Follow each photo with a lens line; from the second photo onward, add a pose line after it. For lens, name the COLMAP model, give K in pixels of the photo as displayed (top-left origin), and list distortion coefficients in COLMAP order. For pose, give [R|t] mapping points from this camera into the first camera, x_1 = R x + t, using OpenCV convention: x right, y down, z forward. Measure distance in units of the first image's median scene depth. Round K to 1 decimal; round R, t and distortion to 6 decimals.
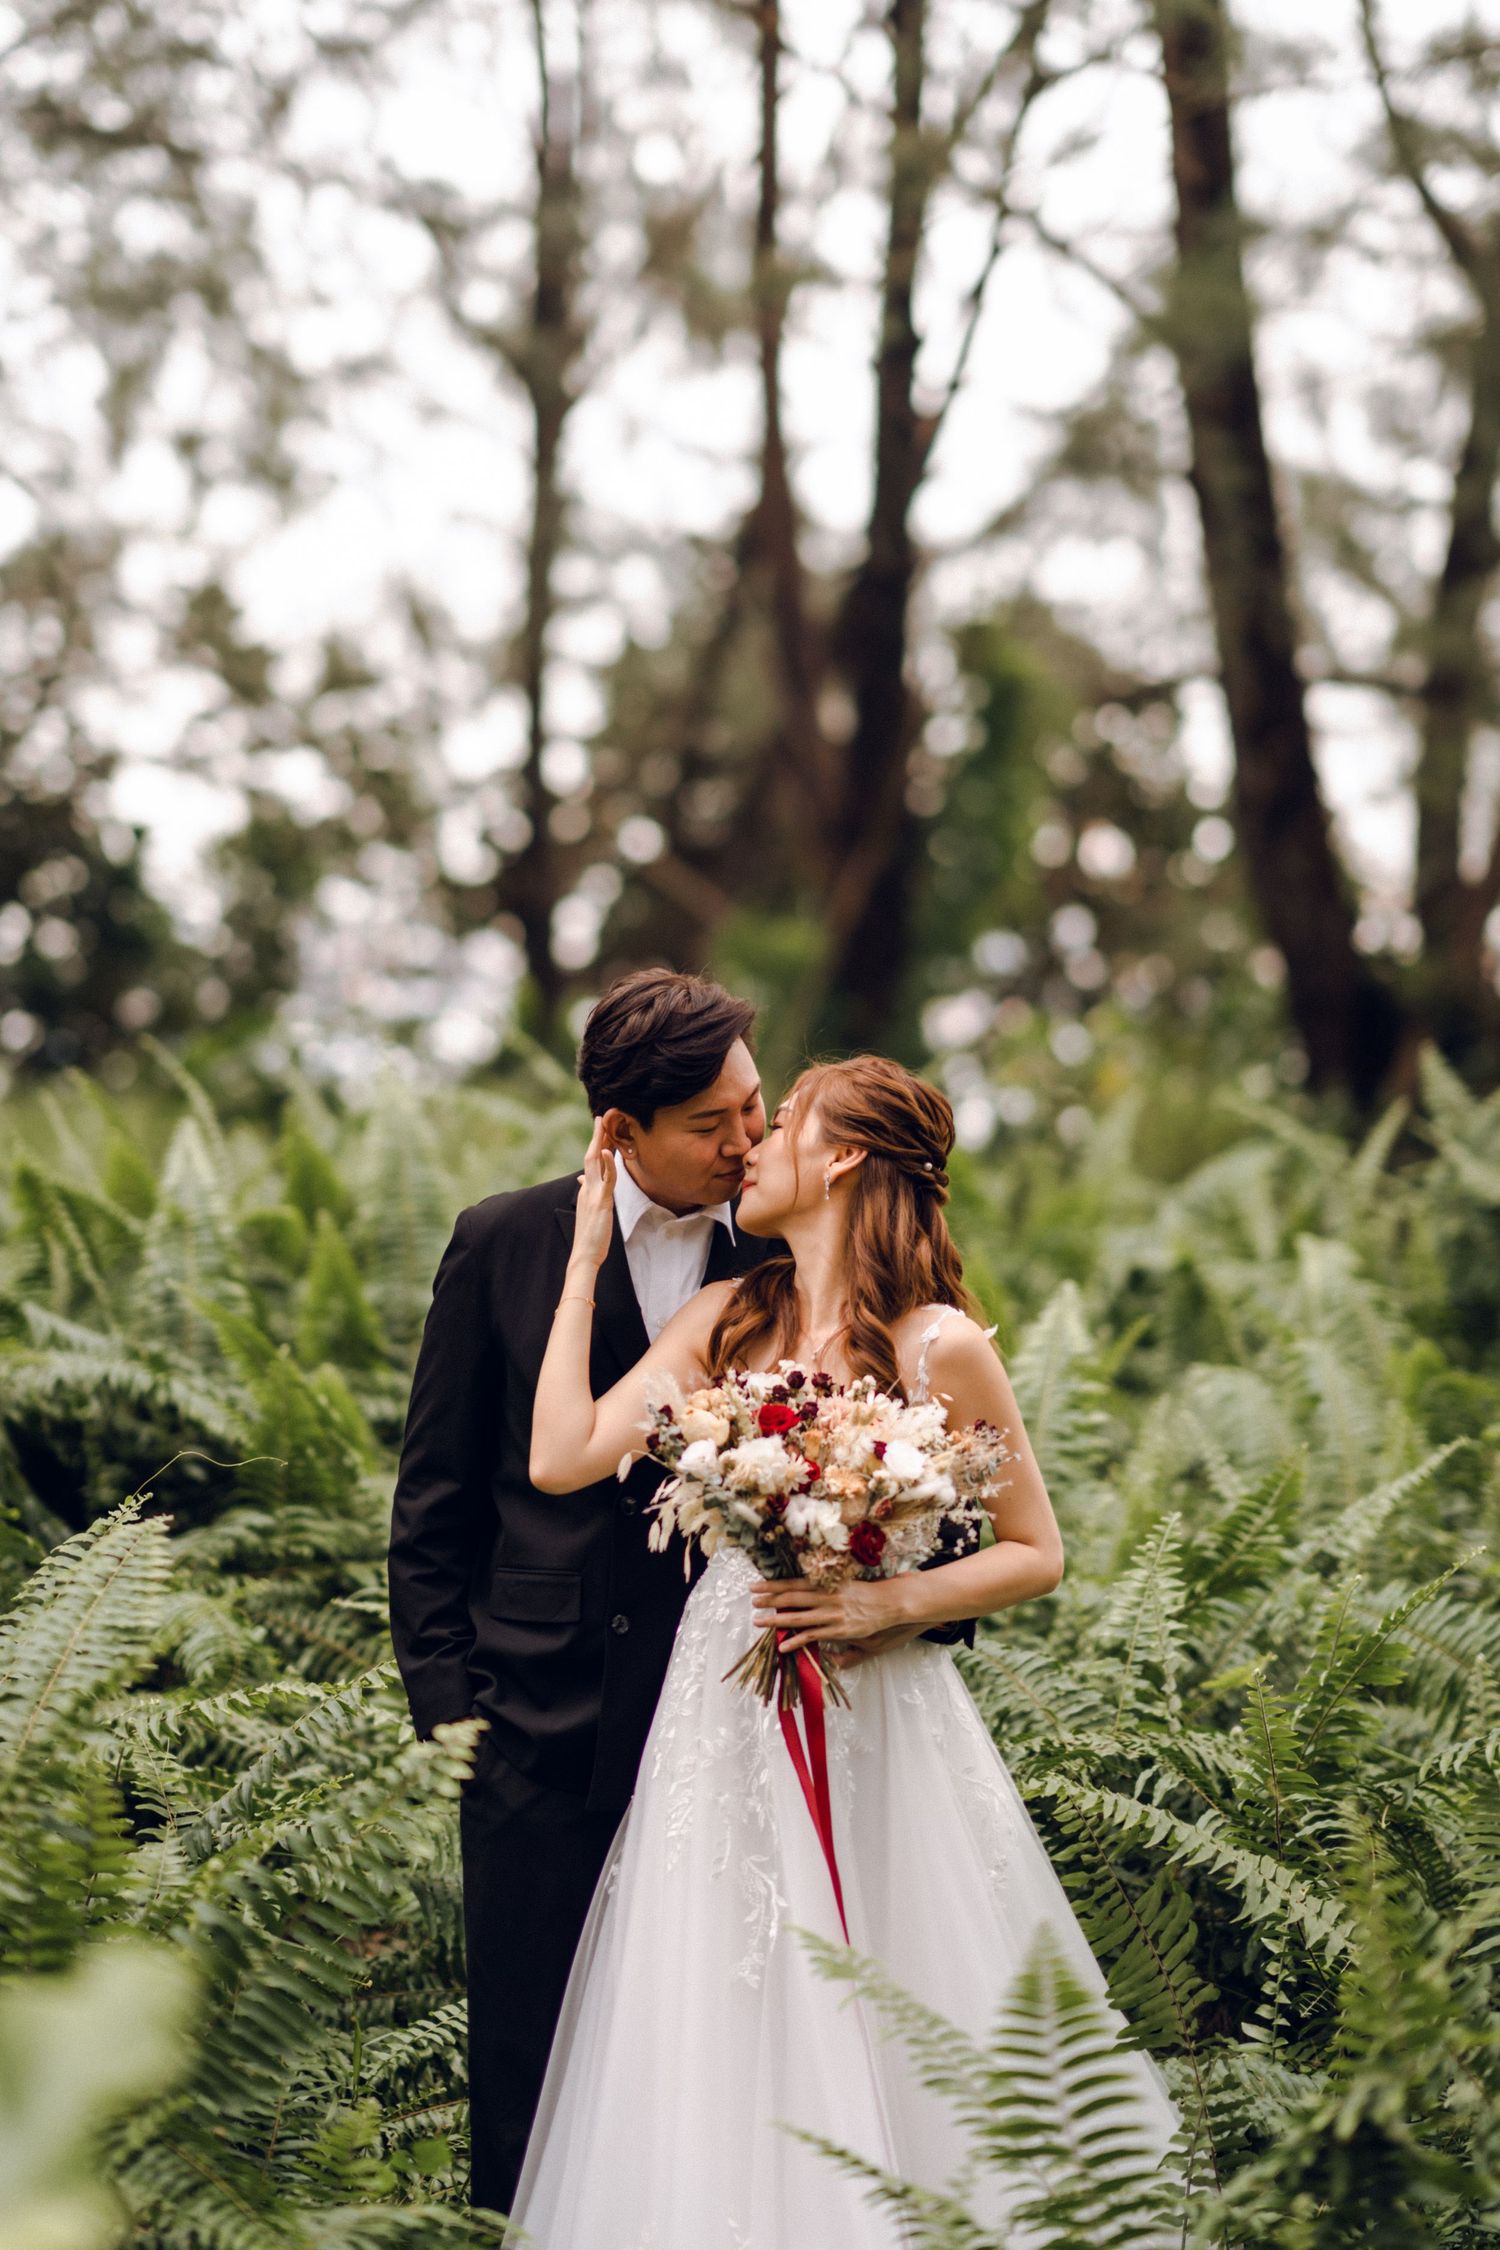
lens RADIAL K [[6073.6, 0, 750.9], [0, 6073.6, 1013.6], [0, 0, 1]] dist [0.061358, -0.689153]
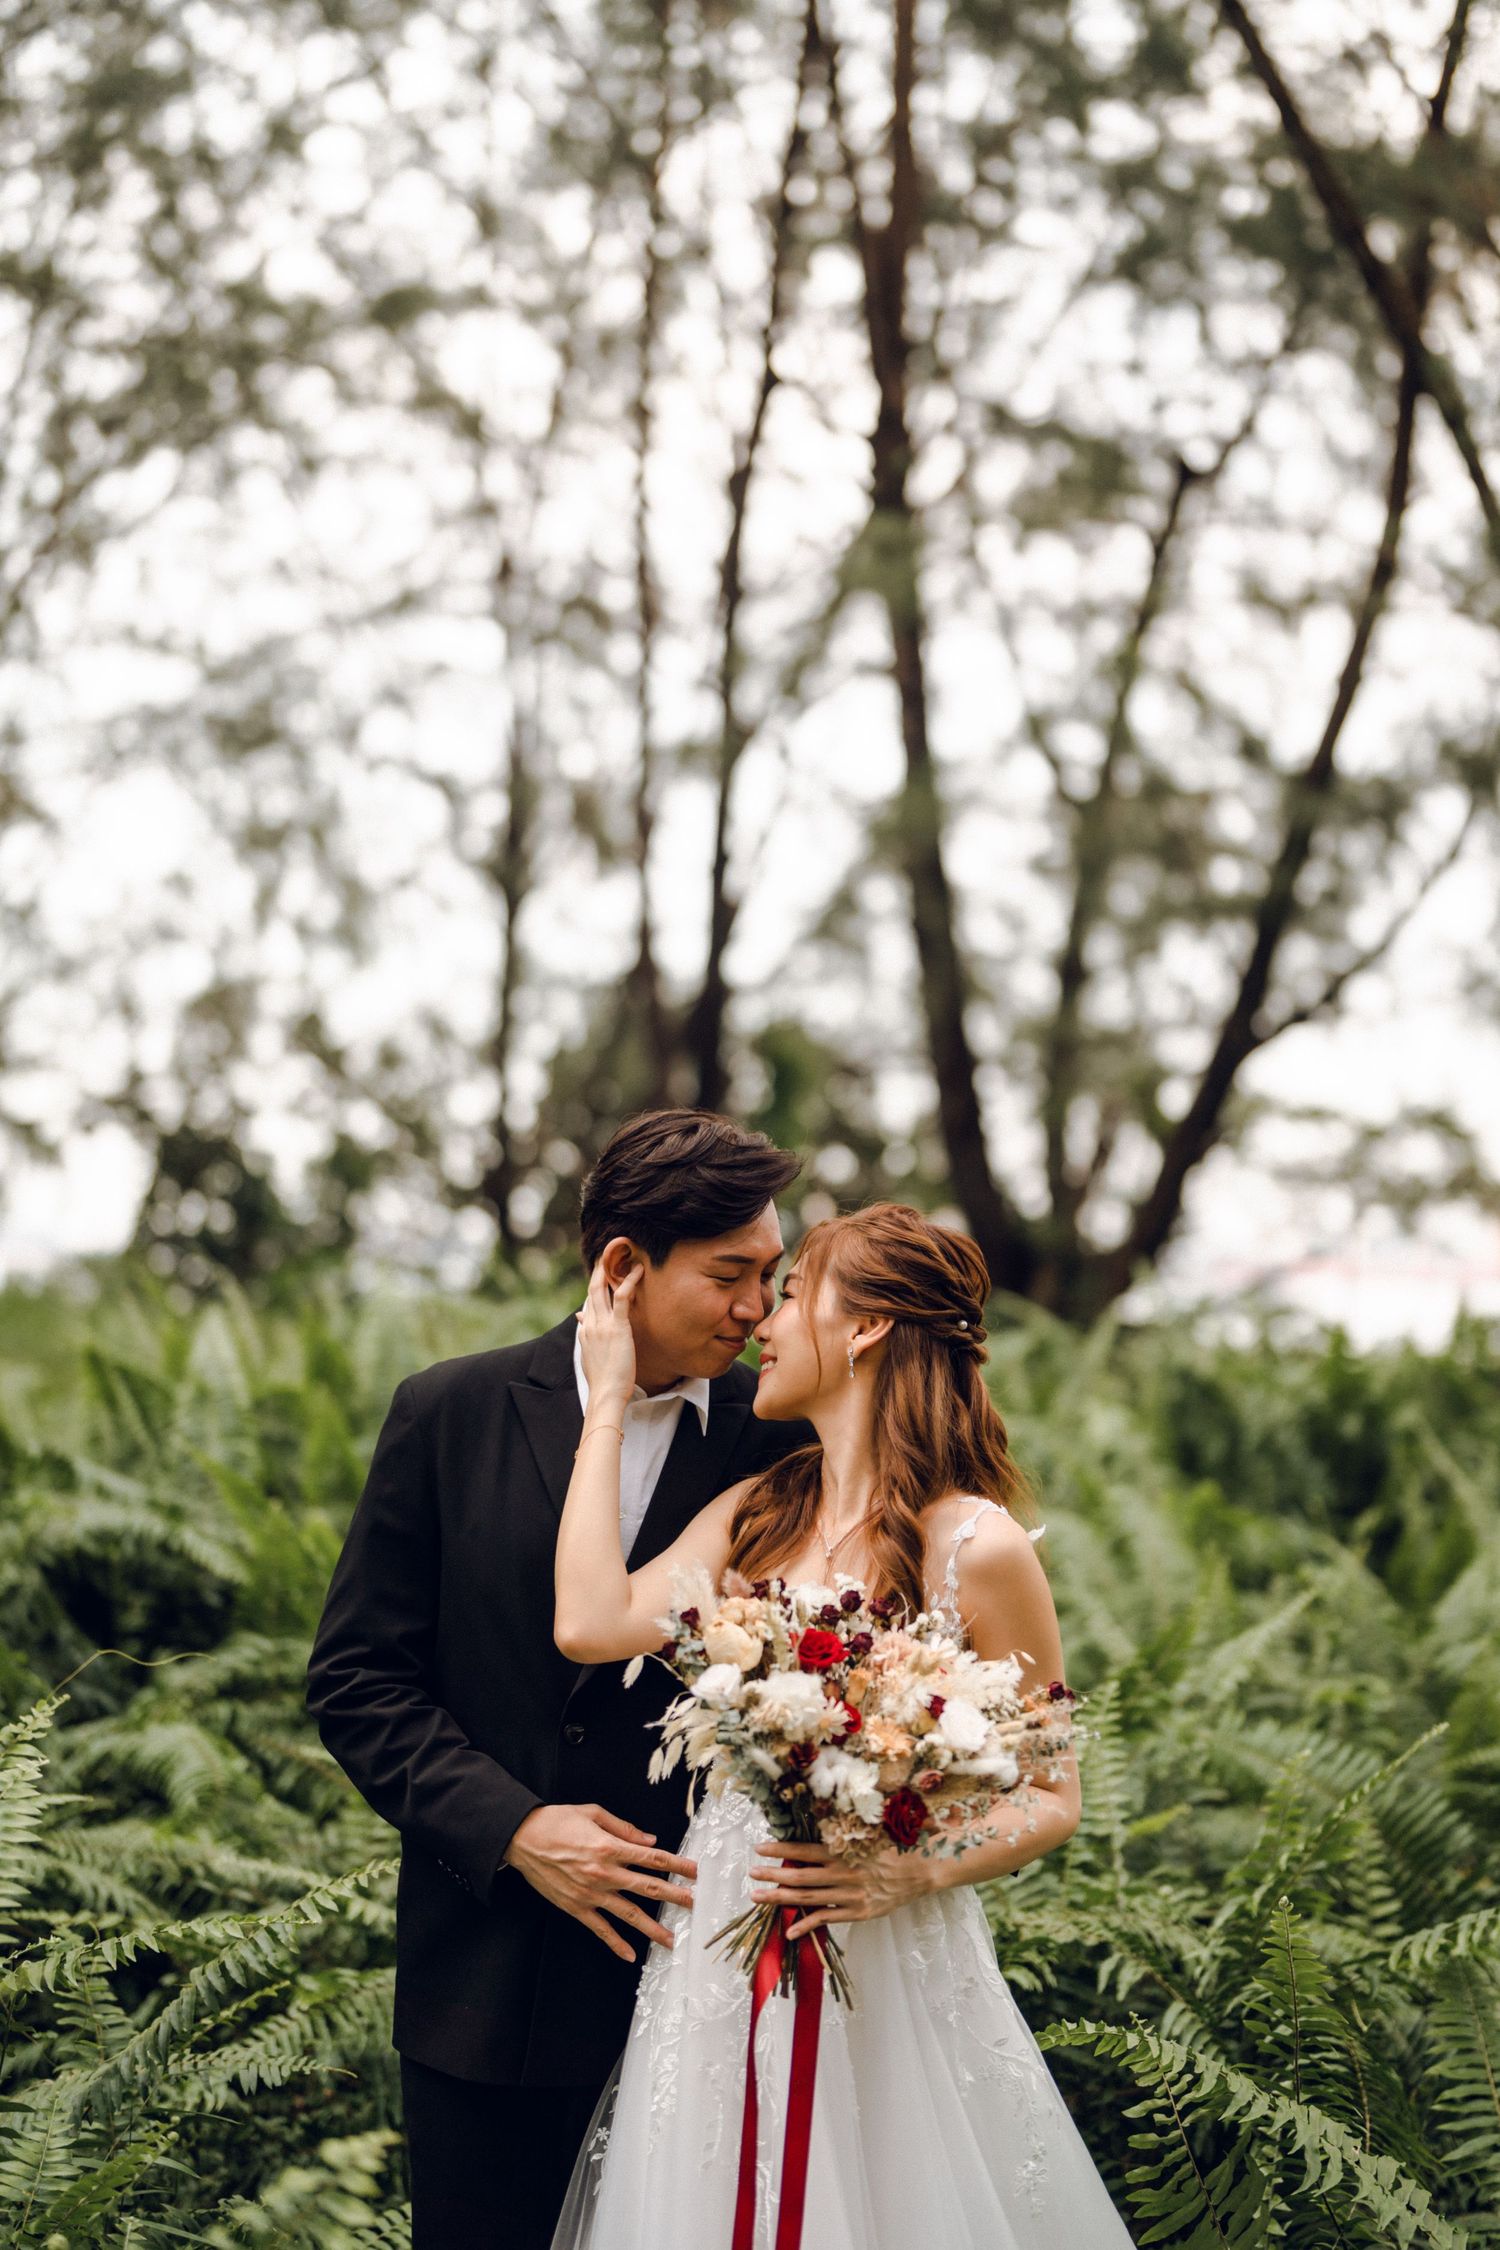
lens RADIAL K [[2993.9, 0, 806.4], [0, 2993.9, 1064.5], [0, 0, 1]] dist [0.004696, 0.033740]
pose [[0.997905, 0.006397, 0.064377, -0.005348], [-0.001810, 0.997470, -0.071067, 0.004999], [-0.064669, 0.070801, 0.995392, 0.173785]]
